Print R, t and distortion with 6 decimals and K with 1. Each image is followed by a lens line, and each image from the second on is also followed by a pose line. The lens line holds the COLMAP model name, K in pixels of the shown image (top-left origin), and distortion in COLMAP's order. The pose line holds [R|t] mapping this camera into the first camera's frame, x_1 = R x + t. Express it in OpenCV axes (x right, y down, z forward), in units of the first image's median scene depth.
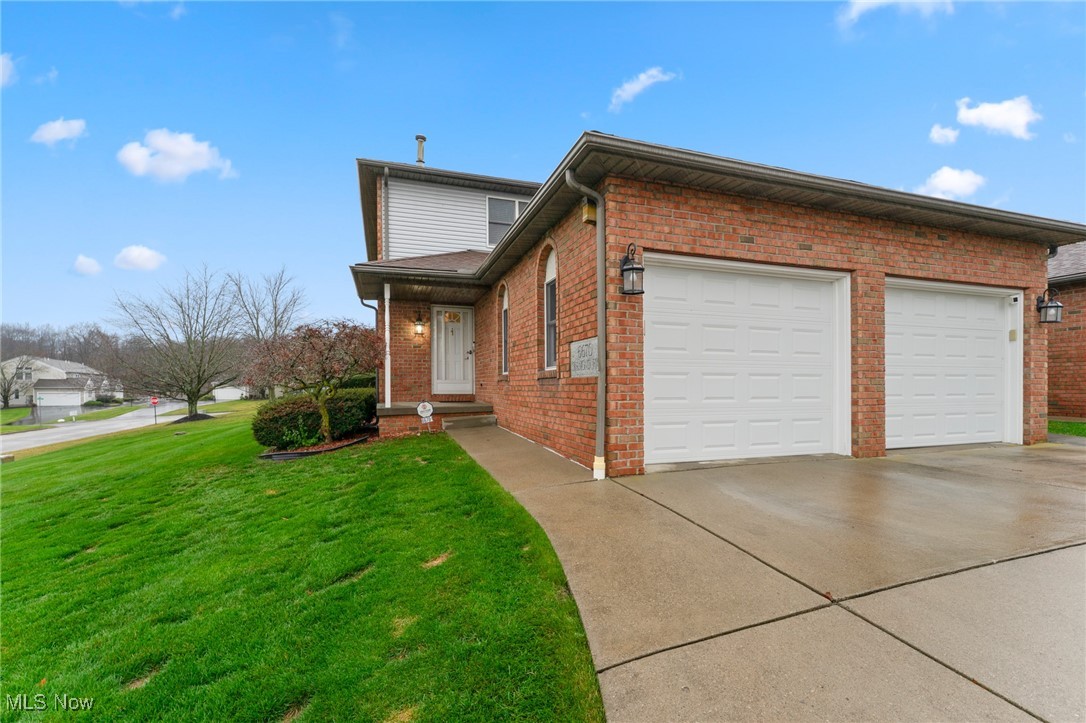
lens RADIAL K [[467.8, 0, 543.2], [0, 467.8, 391.8], [0, 0, 1]] dist [-0.000311, 0.000056]
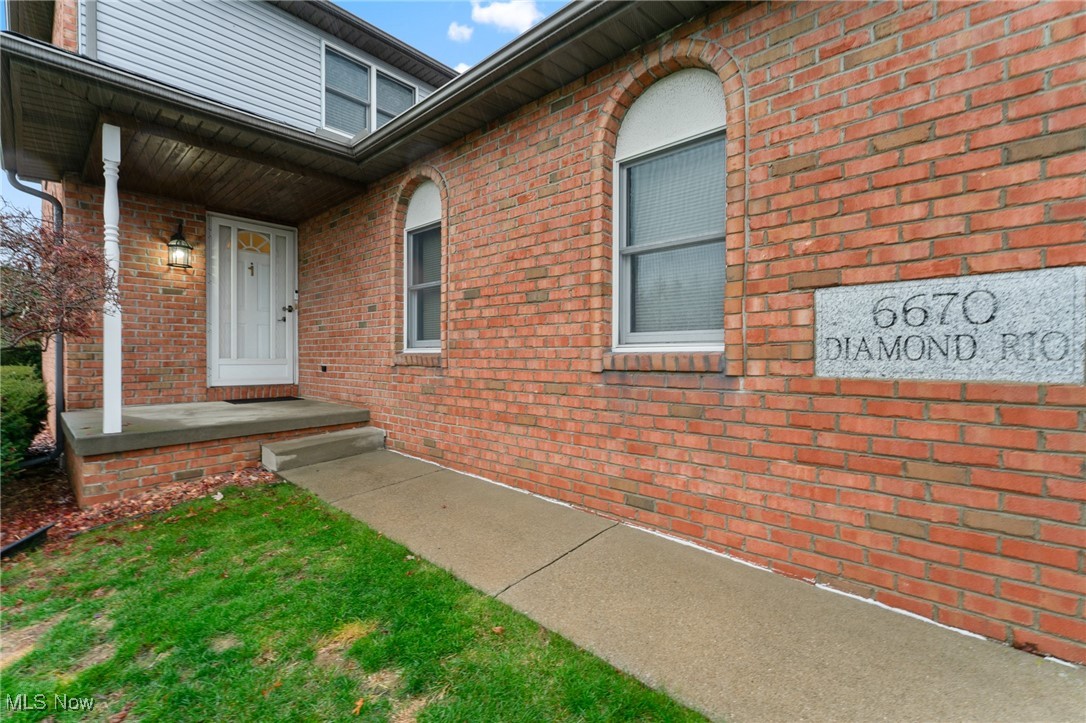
lens RADIAL K [[457.0, 0, 543.0], [0, 457.0, 361.5], [0, 0, 1]] dist [-0.001936, -0.000200]
pose [[0.869480, -0.003755, 0.493955, -0.298074], [0.003695, 0.999993, 0.001096, -0.039631], [-0.493955, 0.000872, 0.869487, 0.693812]]
